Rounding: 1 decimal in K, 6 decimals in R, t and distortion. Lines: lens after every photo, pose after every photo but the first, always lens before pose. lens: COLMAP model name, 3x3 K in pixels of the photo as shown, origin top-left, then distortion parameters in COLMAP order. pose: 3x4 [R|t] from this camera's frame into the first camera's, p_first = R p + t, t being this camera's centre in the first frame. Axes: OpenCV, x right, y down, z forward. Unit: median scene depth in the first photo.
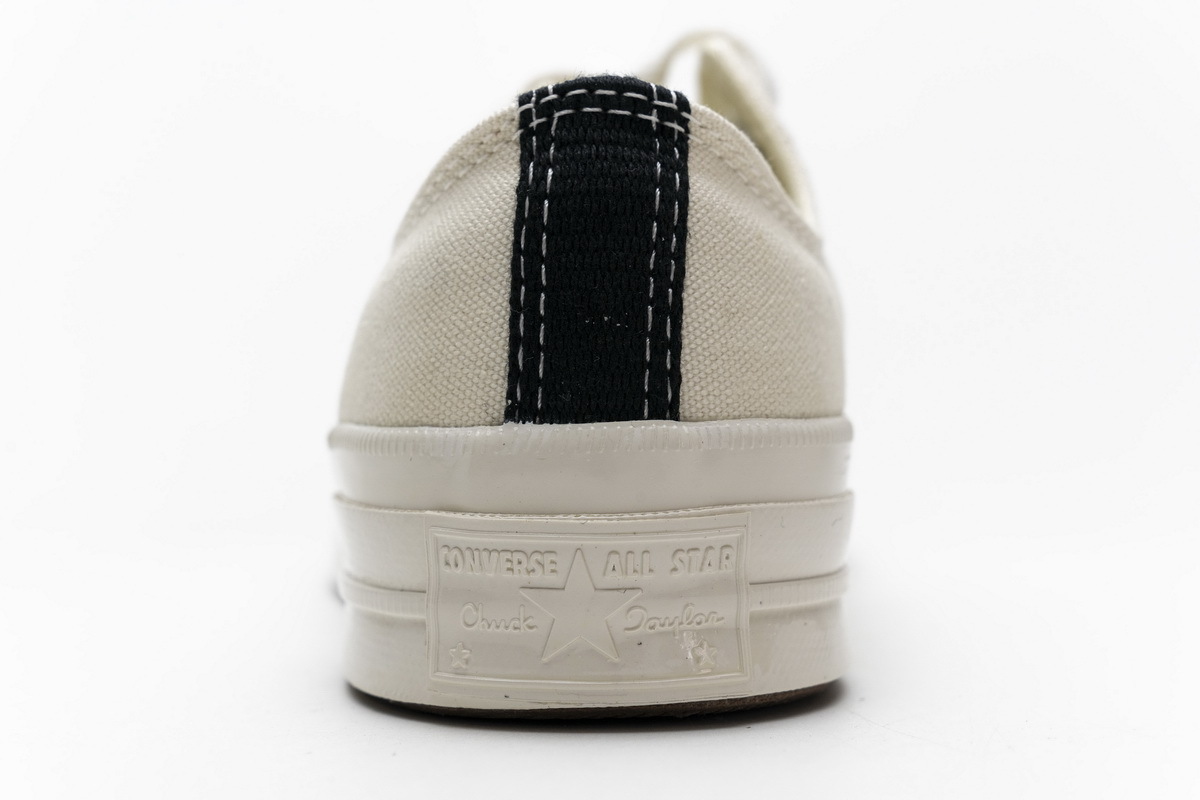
lens RADIAL K [[2712.5, 0, 600.0], [0, 2712.5, 400.0], [0, 0, 1]] dist [0.037075, 1.483171]
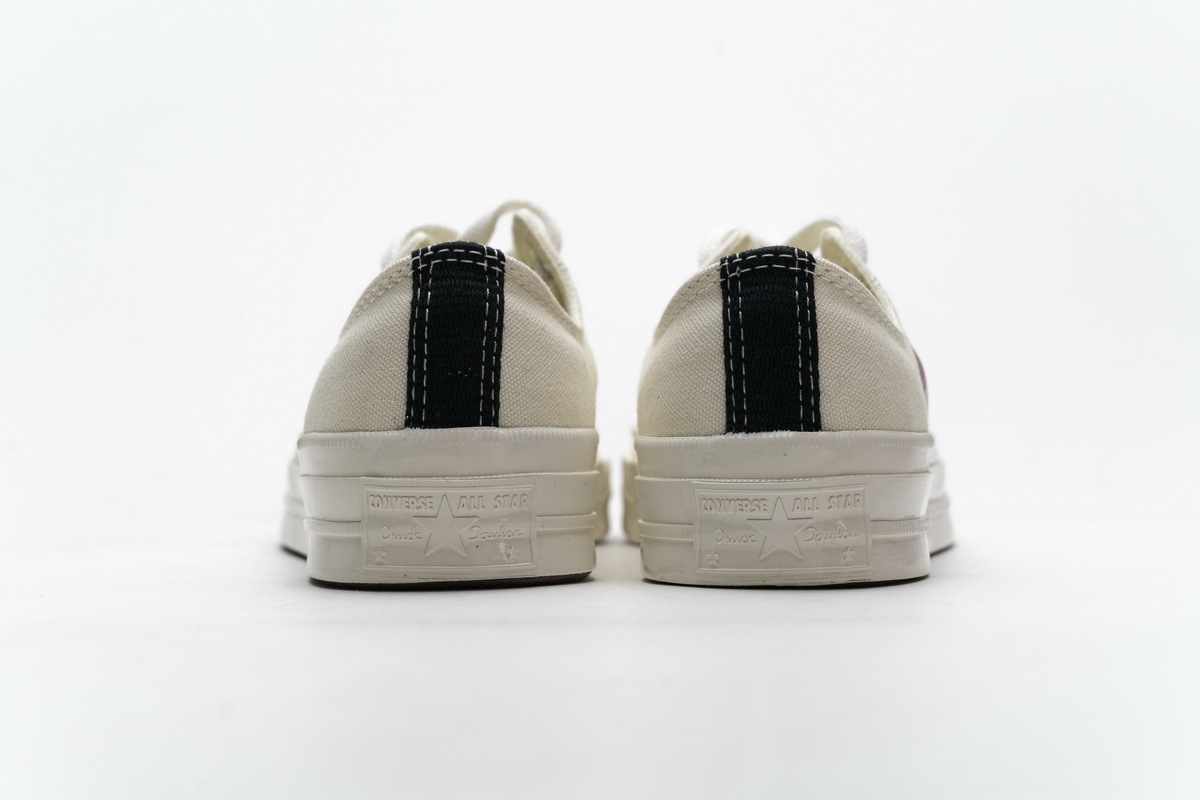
lens RADIAL K [[2712.5, 0, 600.0], [0, 2712.5, 400.0], [0, 0, 1]] dist [0.037075, 1.483171]
pose [[0.998378, 0.001268, 0.056920, -0.007303], [0.000351, 0.999596, -0.028410, 0.041442], [-0.056933, 0.028384, 0.997974, -0.856784]]
